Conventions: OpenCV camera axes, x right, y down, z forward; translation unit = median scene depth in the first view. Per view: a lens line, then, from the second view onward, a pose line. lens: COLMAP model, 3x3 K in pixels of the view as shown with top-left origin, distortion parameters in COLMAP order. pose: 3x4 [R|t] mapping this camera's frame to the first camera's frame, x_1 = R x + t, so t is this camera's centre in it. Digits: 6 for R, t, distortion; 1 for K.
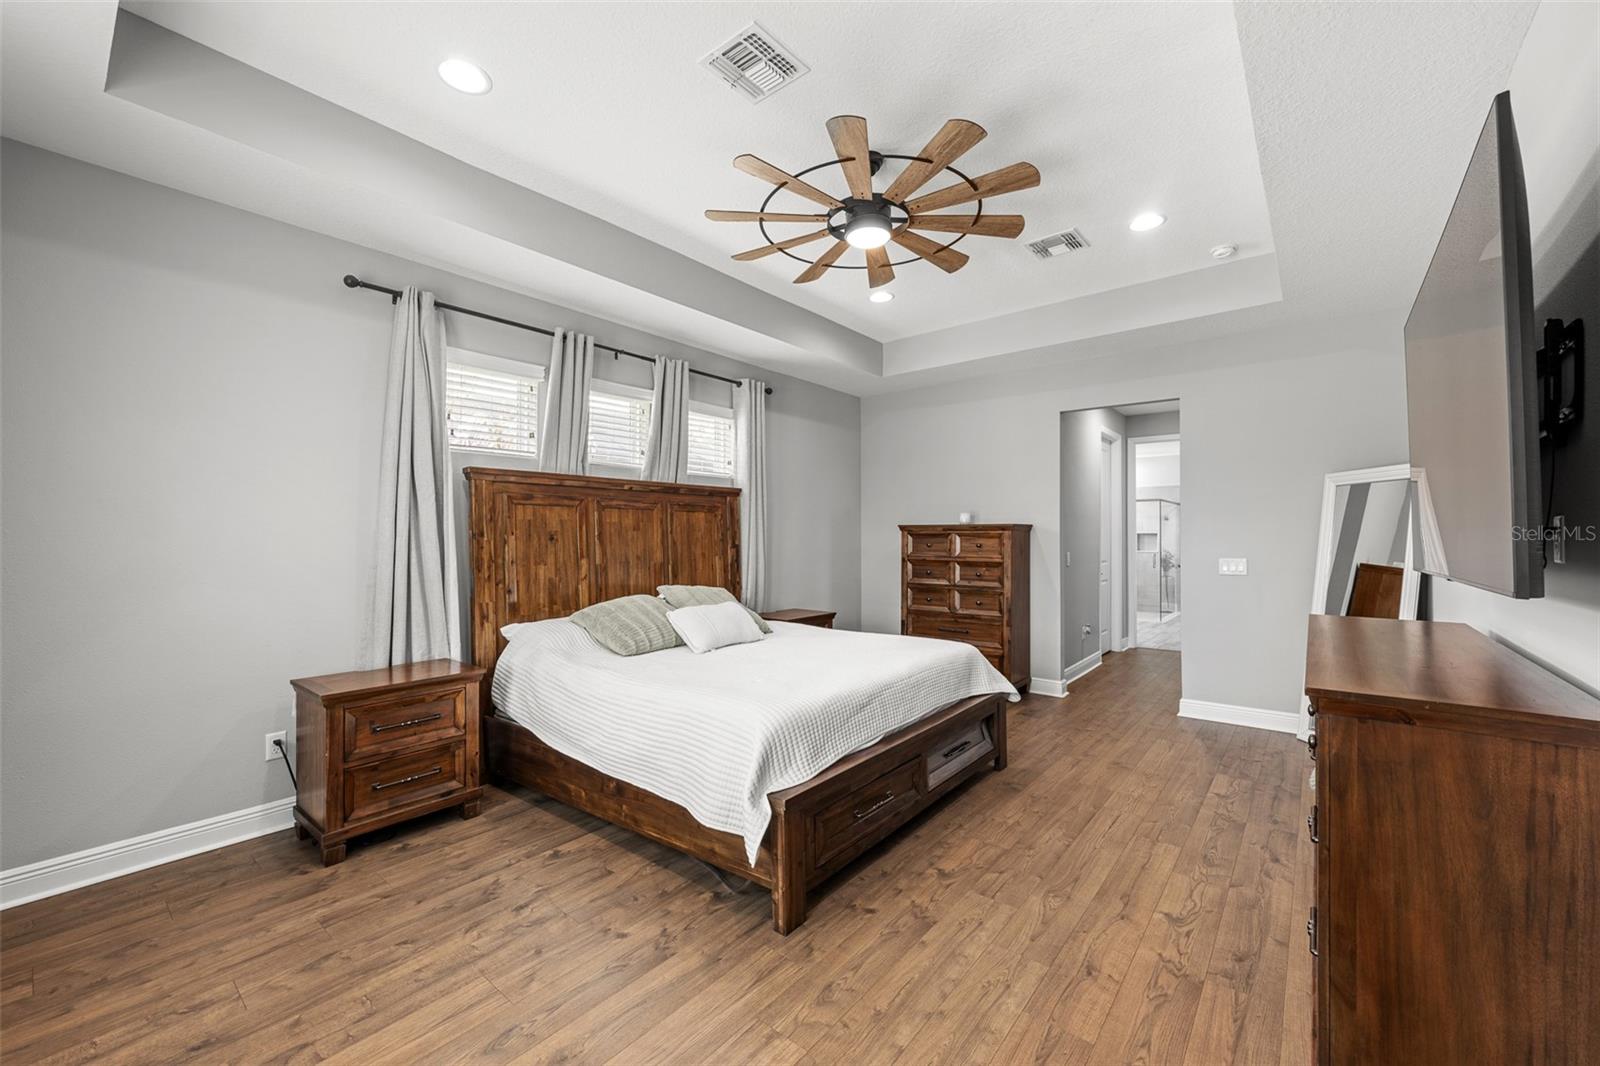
lens RADIAL K [[637.8, 0, 809.1], [0, 637.8, 530.8], [0, 0, 1]] dist [0.001121, 0.000389]
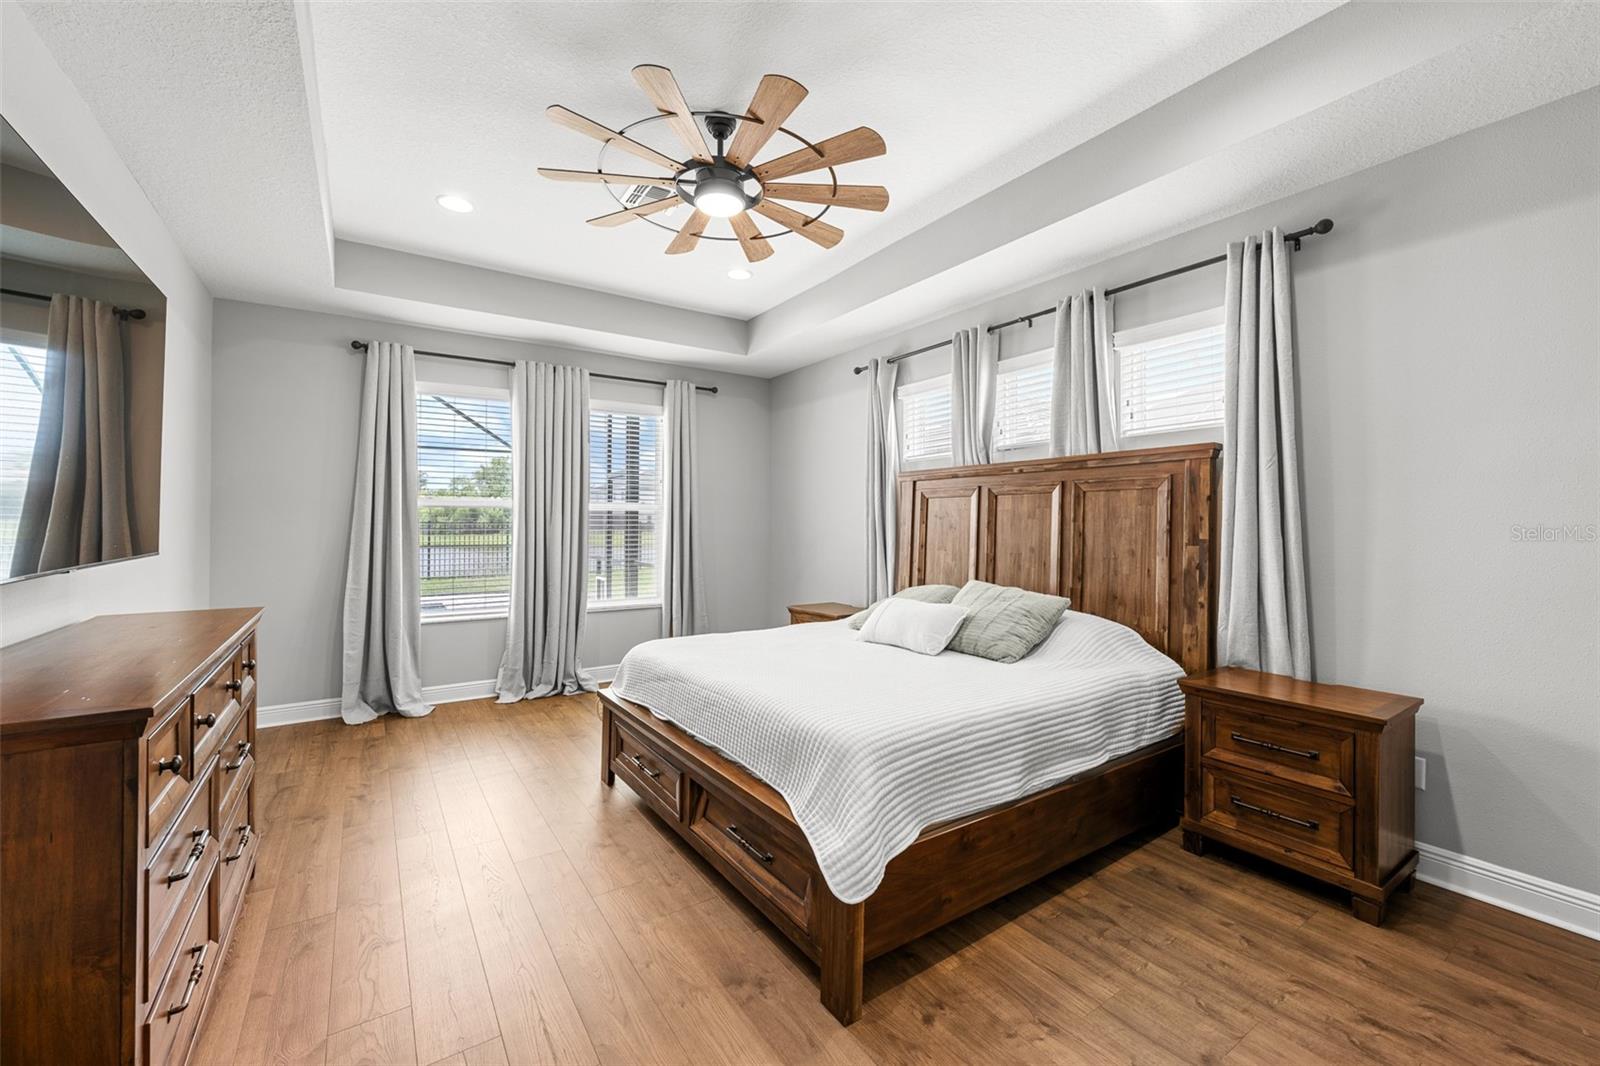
lens RADIAL K [[637.8, 0, 813.8], [0, 637.8, 530.4], [0, 0, 1]] dist [0.001121, 0.000389]
pose [[-0.286009, 0.034018, -0.957623, 0.607617], [0.028029, 0.999239, 0.027125, -0.014623], [0.957817, -0.019084, -0.286745, 0.895303]]
